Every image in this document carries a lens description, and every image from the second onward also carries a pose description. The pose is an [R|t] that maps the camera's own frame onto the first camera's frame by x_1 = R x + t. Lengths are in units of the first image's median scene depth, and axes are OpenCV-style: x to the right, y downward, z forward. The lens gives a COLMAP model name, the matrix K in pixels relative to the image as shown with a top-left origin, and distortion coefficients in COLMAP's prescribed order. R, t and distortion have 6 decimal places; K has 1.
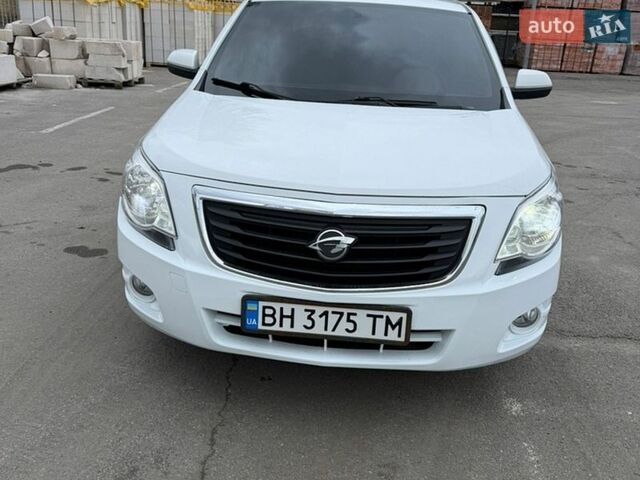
lens RADIAL K [[600.0, 0, 314.1], [0, 600.0, 222.7], [0, 0, 1]] dist [0.123688, -0.205035]
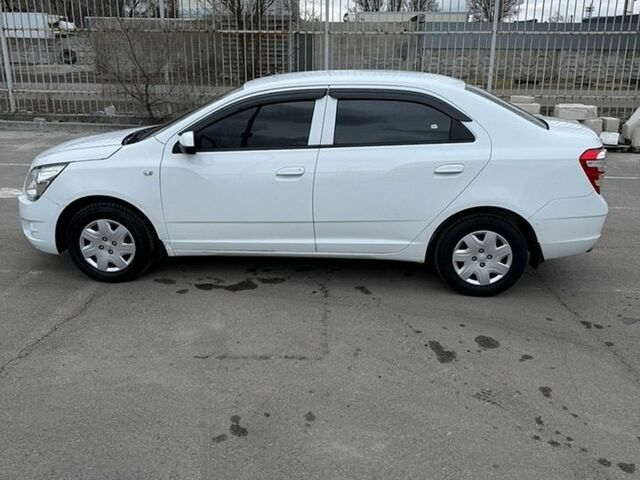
lens RADIAL K [[598.8, 0, 318.1], [0, 598.8, 224.7], [0, 0, 1]] dist [0.125315, -0.232799]
pose [[0.008831, 0.236501, -0.971591, 1.836944], [-0.327800, 0.918624, 0.220629, -0.490659], [0.944706, 0.316539, 0.085637, 1.342167]]
